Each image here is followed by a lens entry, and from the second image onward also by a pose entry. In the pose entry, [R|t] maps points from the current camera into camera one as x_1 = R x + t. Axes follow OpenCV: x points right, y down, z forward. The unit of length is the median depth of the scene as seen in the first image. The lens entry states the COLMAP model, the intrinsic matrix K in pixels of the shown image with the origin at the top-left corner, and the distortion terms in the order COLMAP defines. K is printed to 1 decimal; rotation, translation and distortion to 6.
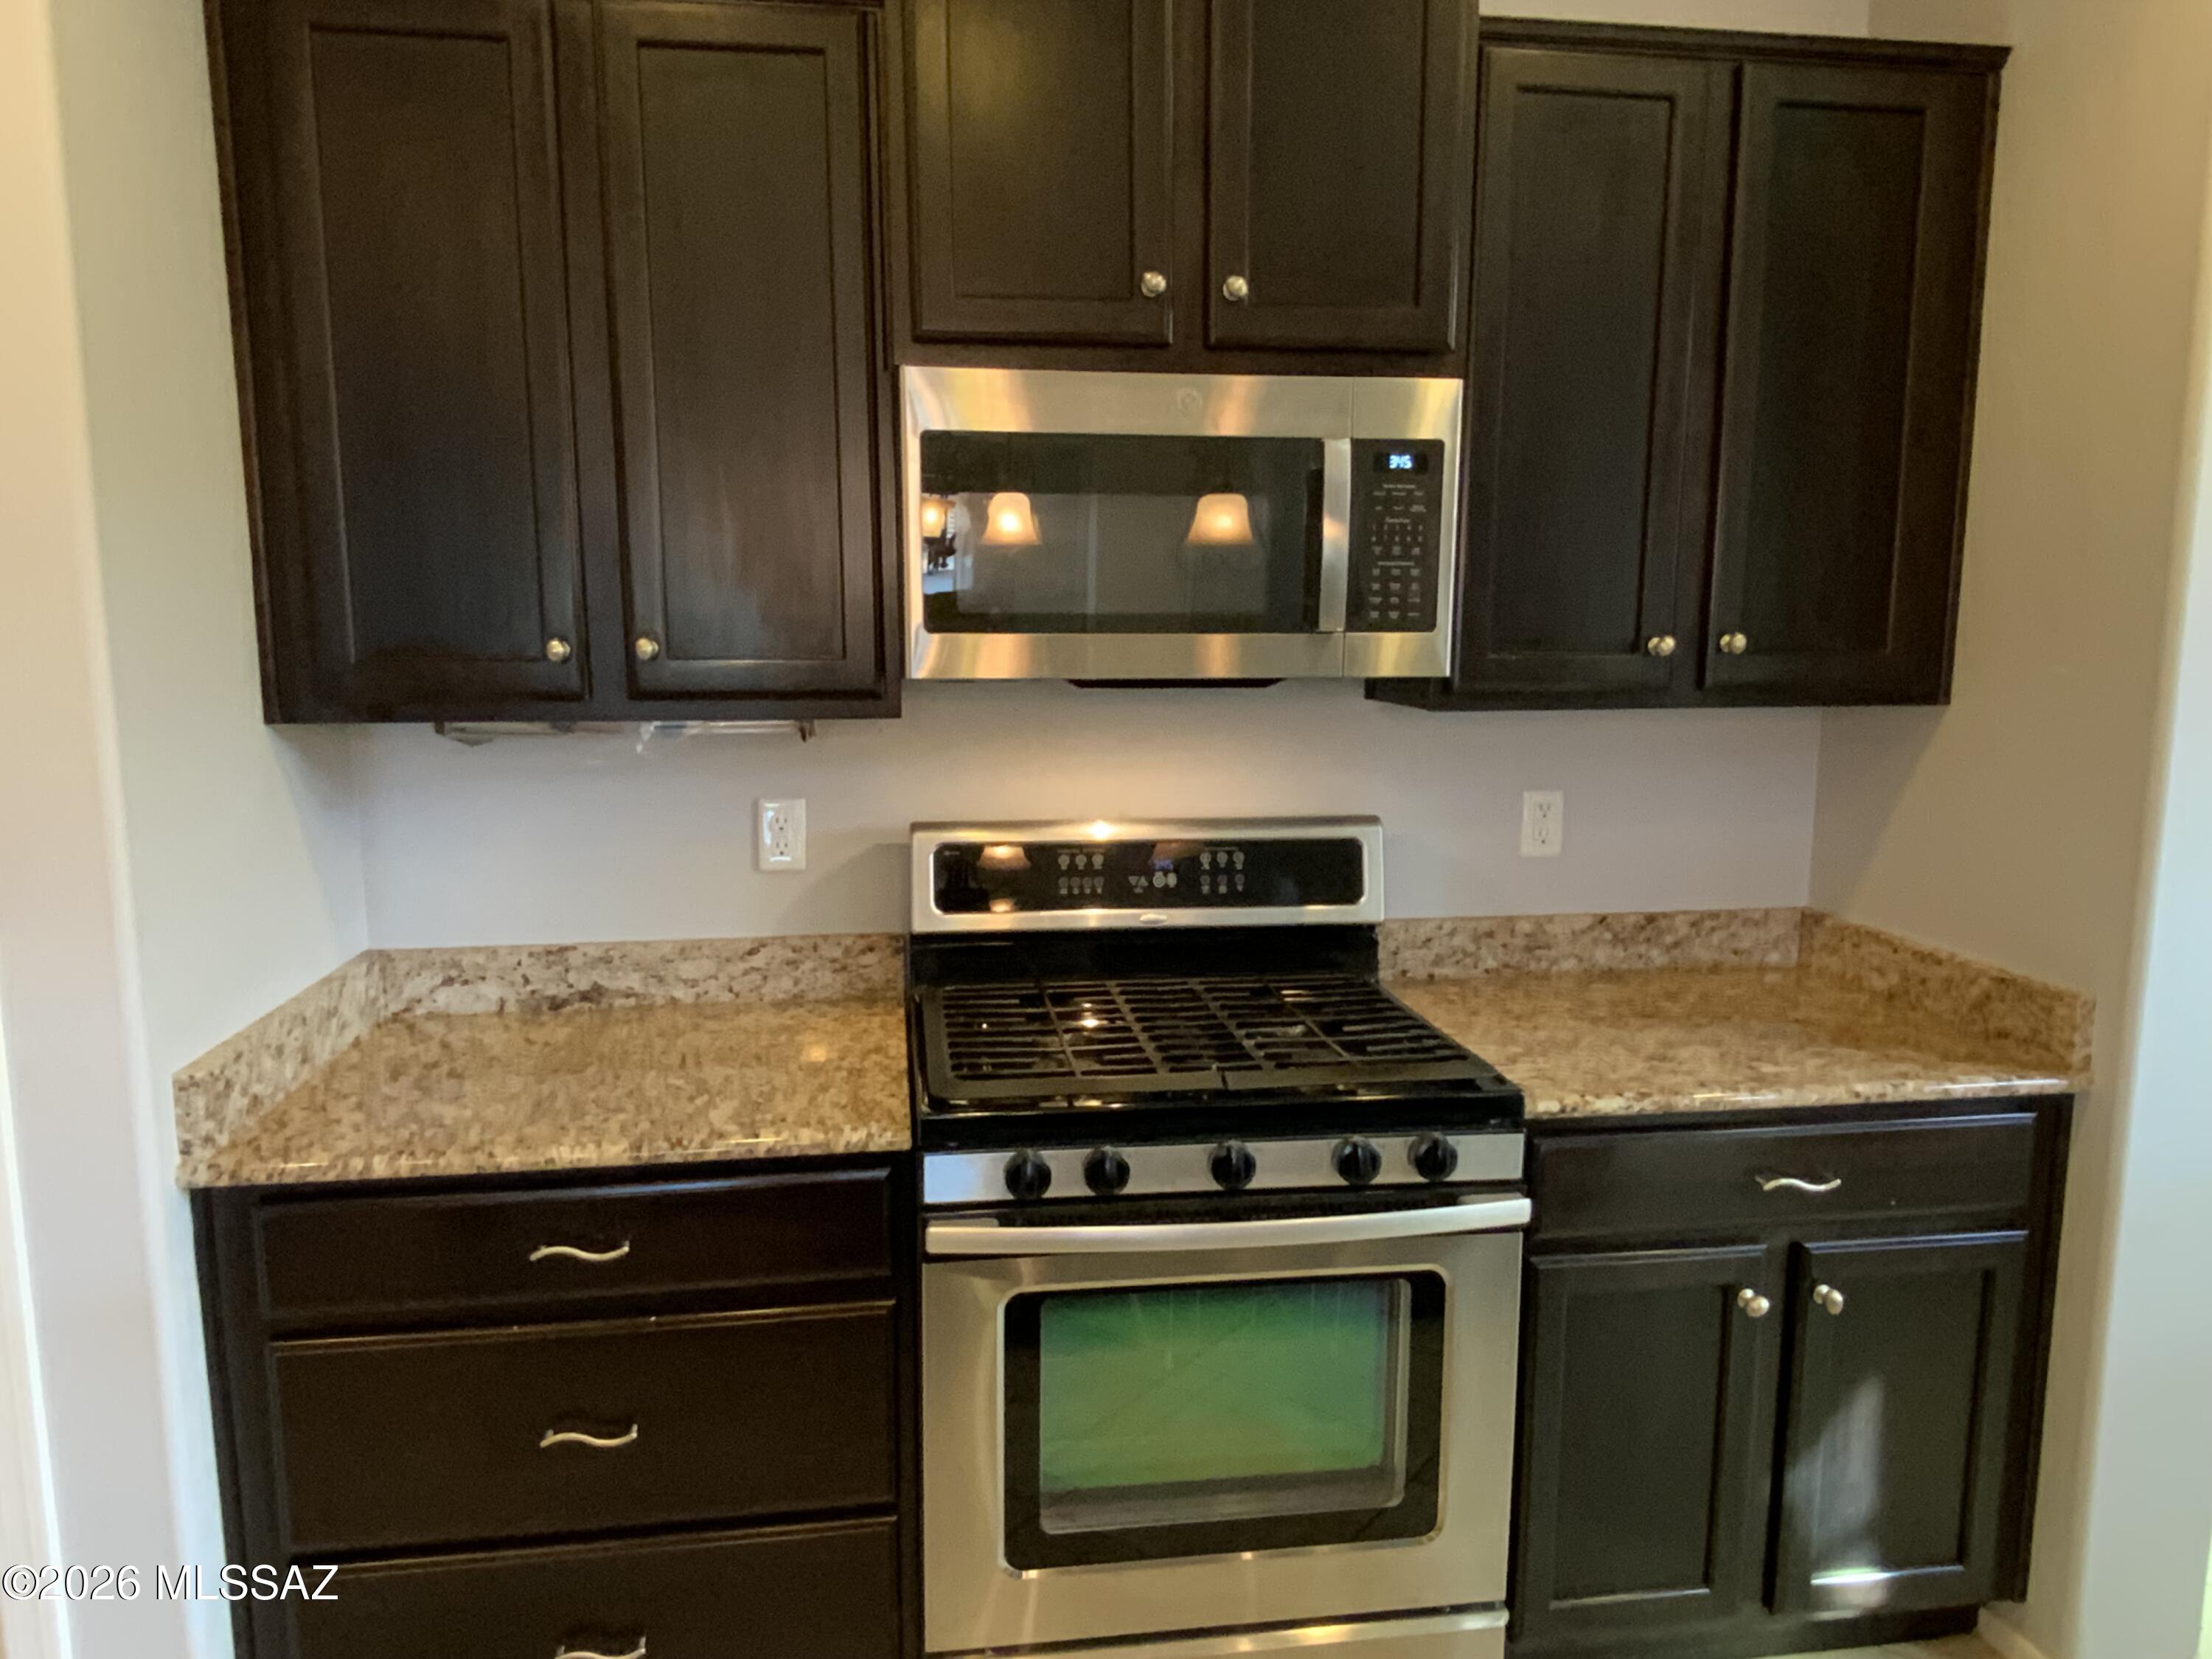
lens RADIAL K [[1503.8, 0, 1094.4], [0, 1503.8, 830.4], [0, 0, 1]] dist [0.016687, -0.000009]
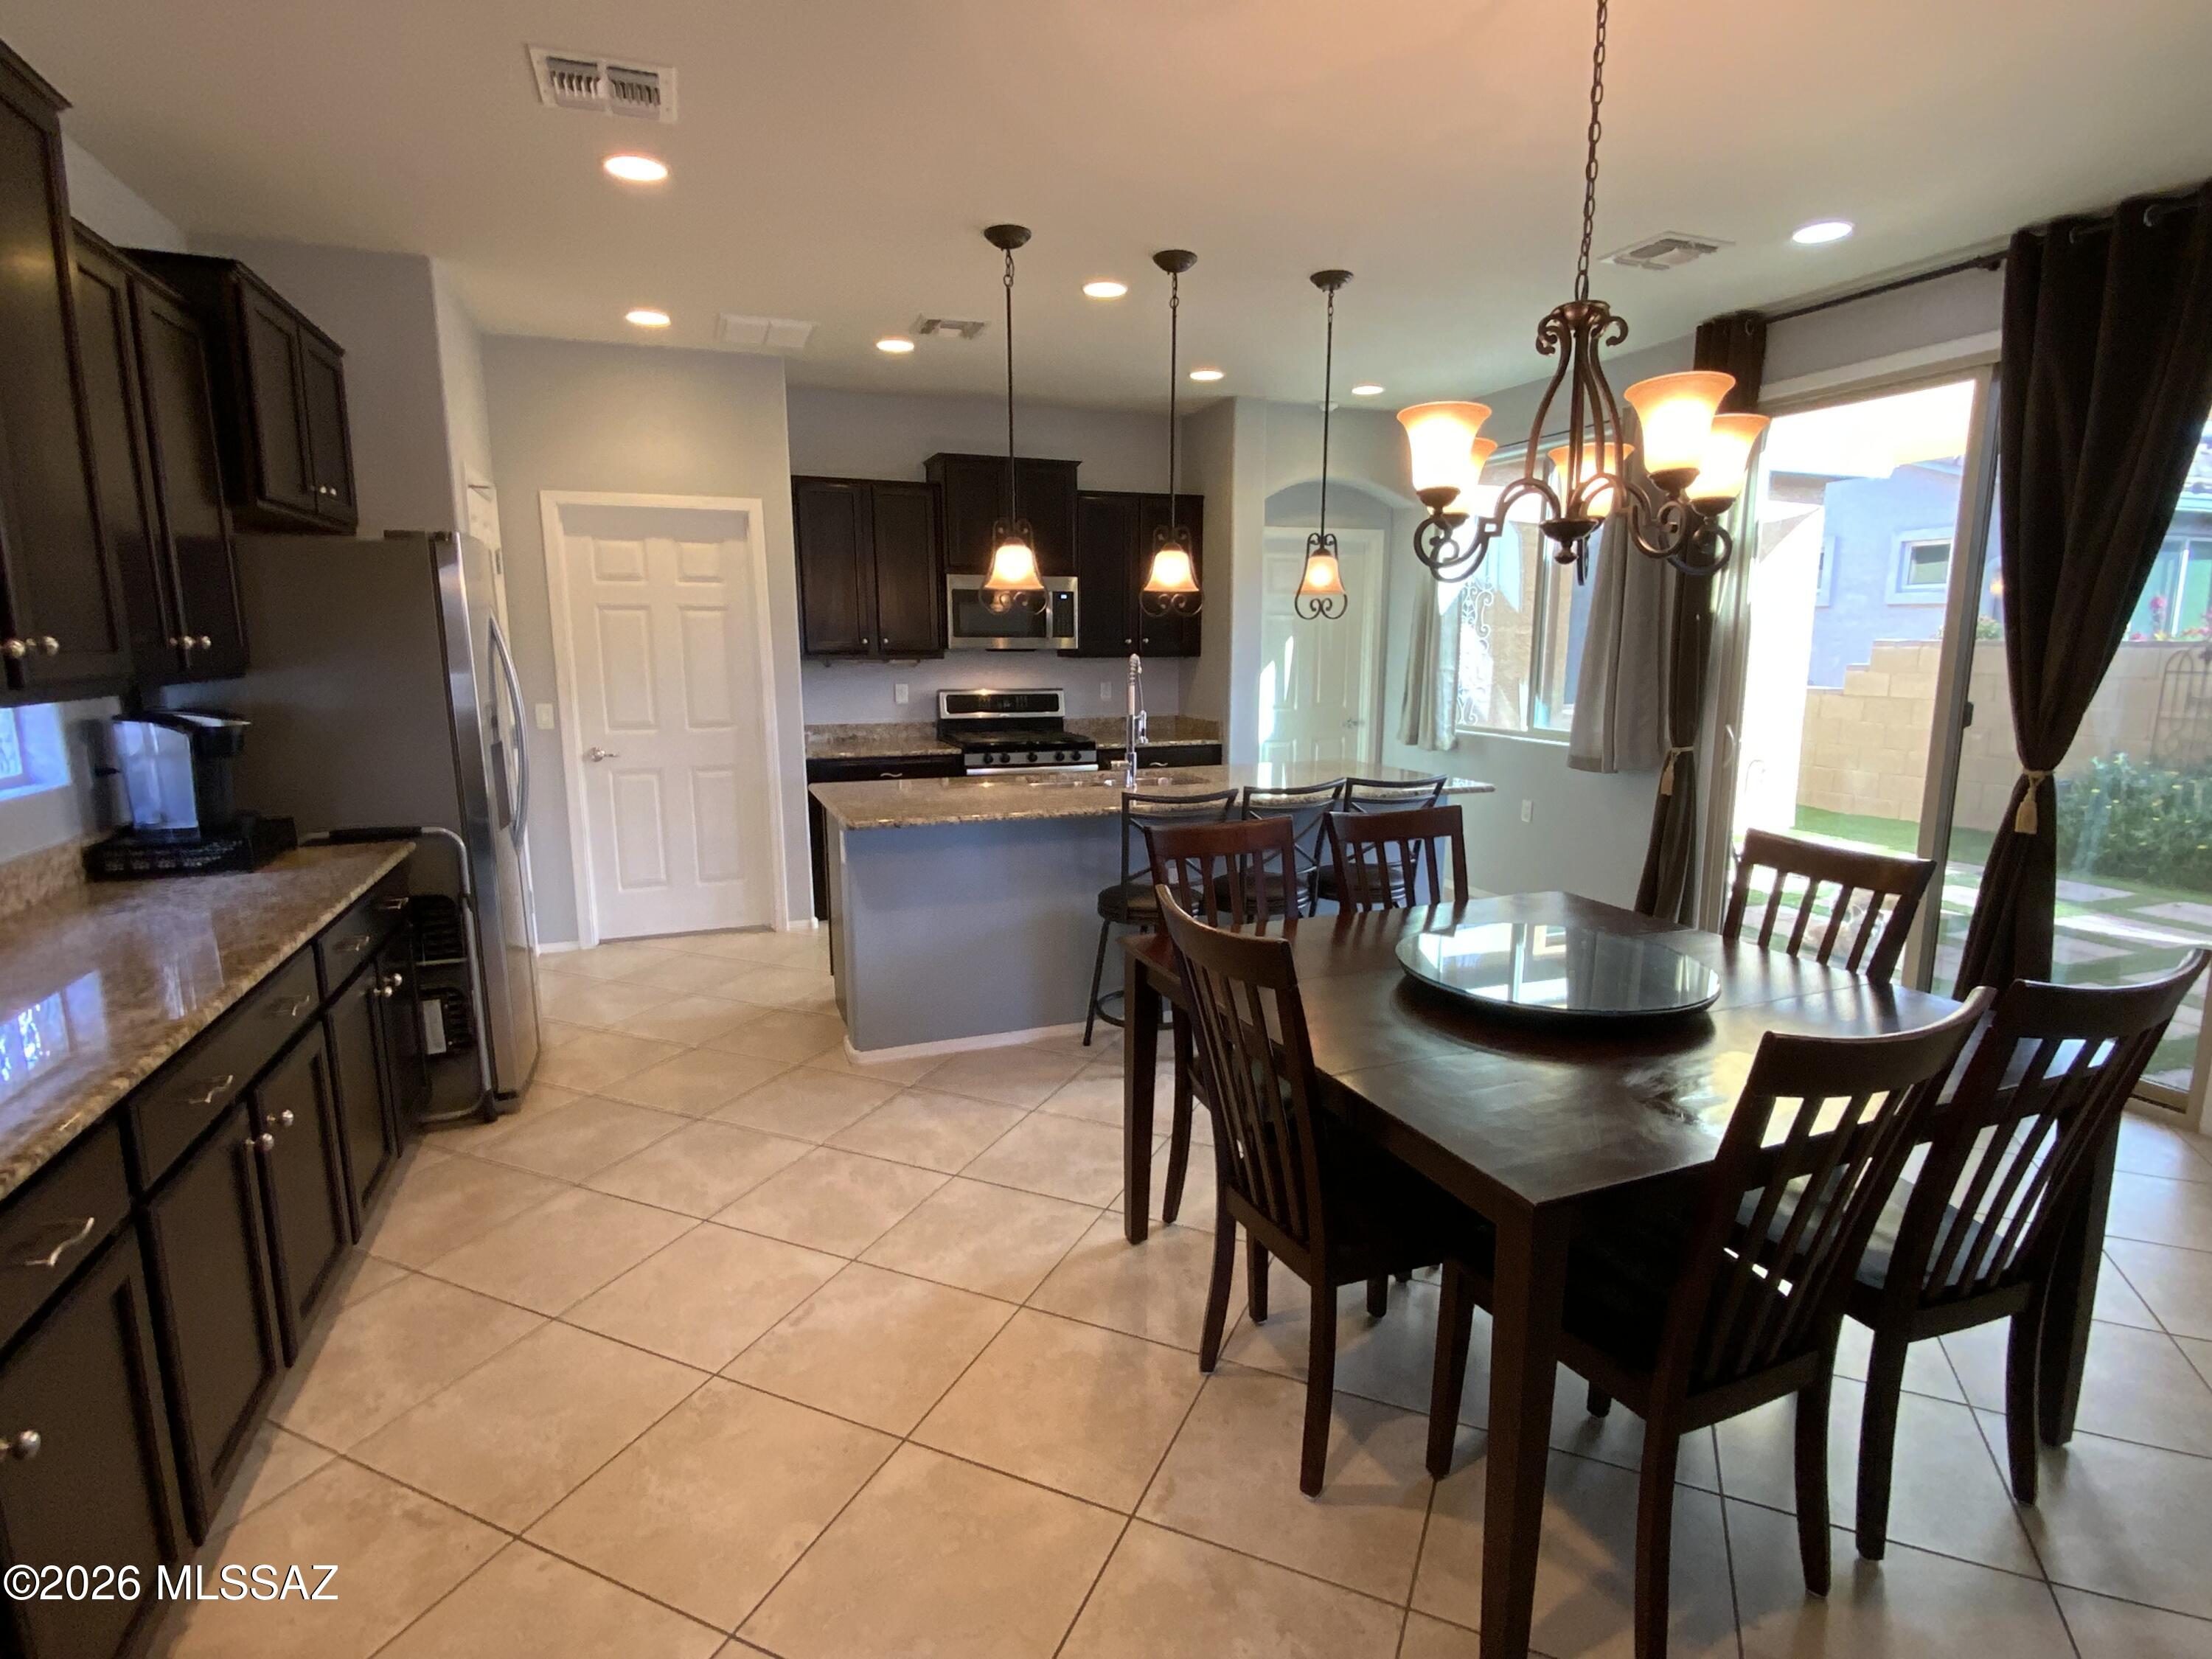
lens RADIAL K [[1116.2, 0, 1111.6], [0, 1116.2, 876.9], [0, 0, 1]] dist [0.000316, -0.000601]
pose [[0.975089, -0.047349, 0.216700, -0.325861], [0.031387, 0.996574, 0.076520, 0.259833], [-0.219581, -0.067813, 0.973235, -1.815583]]
